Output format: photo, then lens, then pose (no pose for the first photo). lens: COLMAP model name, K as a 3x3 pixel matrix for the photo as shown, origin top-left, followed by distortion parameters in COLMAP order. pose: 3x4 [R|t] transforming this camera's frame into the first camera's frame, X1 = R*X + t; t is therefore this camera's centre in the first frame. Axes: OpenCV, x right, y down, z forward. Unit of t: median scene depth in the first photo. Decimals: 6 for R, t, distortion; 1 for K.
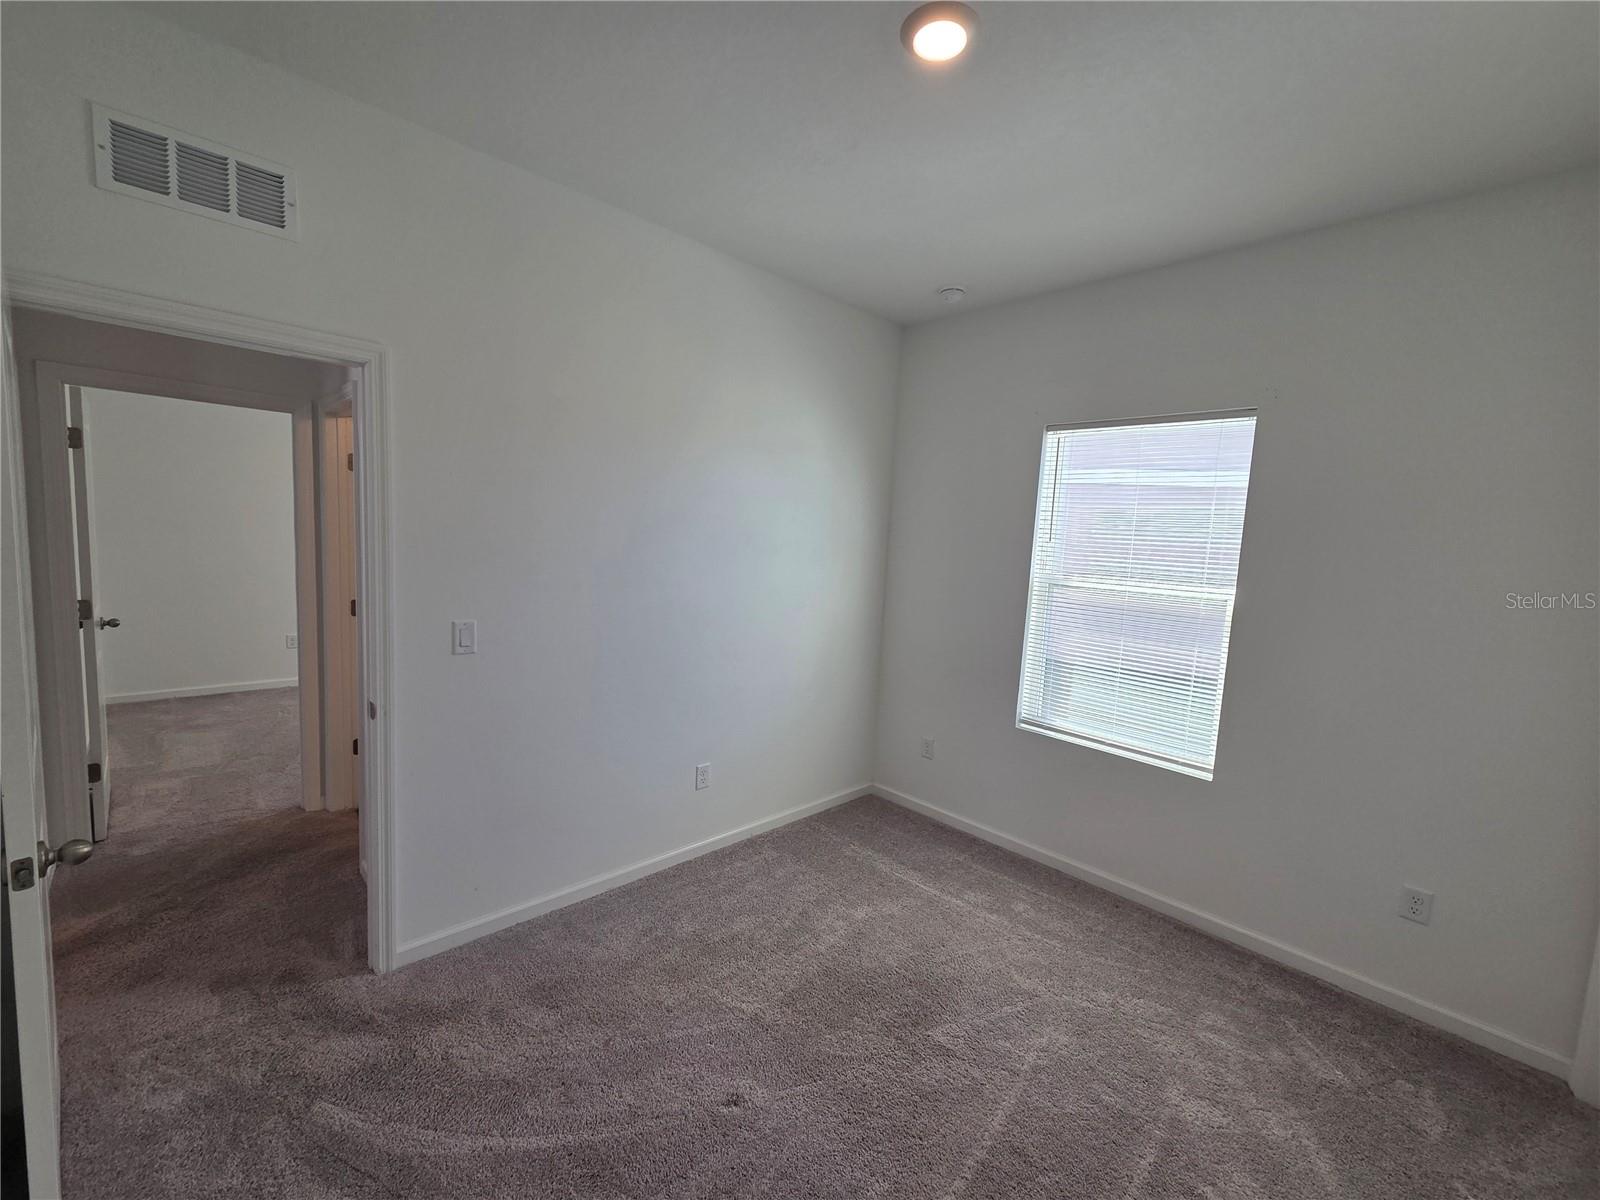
lens RADIAL K [[654.4, 0, 800.0], [0, 654.4, 600.0], [0, 0, 1]] dist [0.004802, -0.001127]
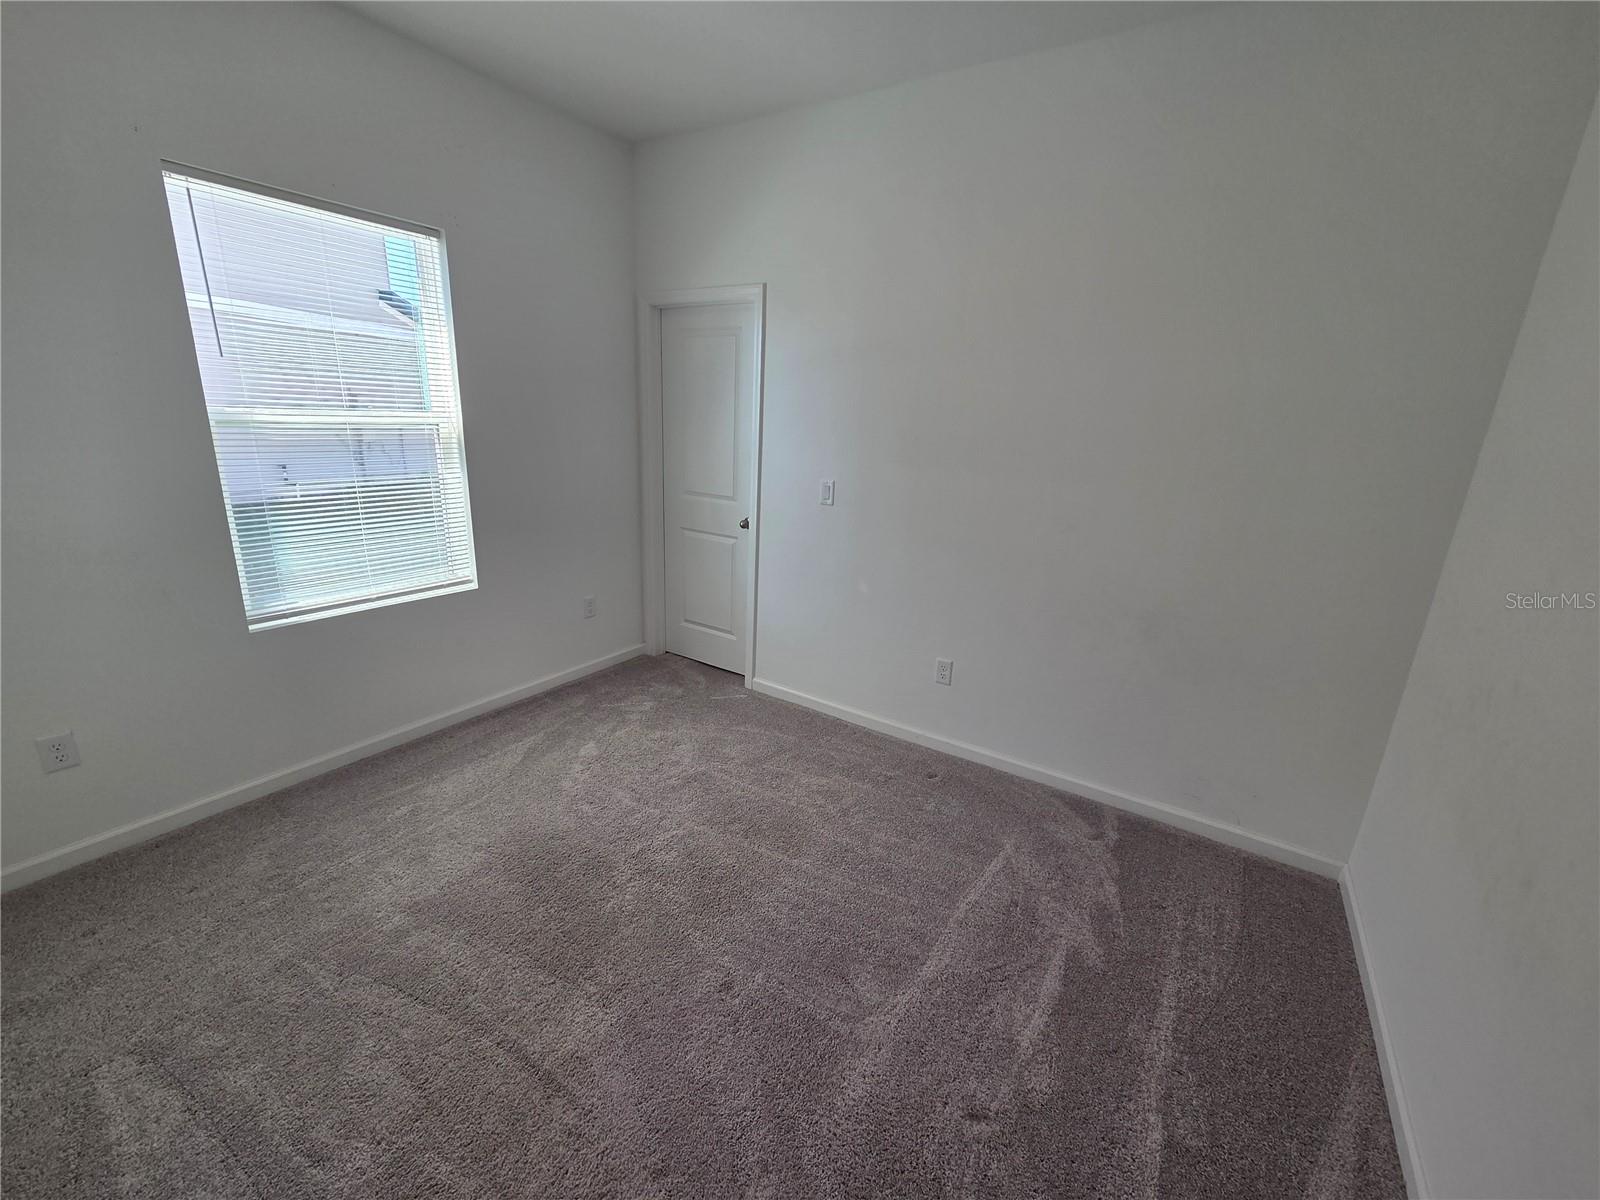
lens RADIAL K [[654.4, 0, 800.0], [0, 654.4, 600.0], [0, 0, 1]] dist [0.004802, -0.001127]
pose [[-0.212311, -0.326224, 0.921142, -0.514451], [0.052929, 0.937409, 0.344184, -0.062243], [-0.975768, 0.121829, -0.181755, 0.625557]]
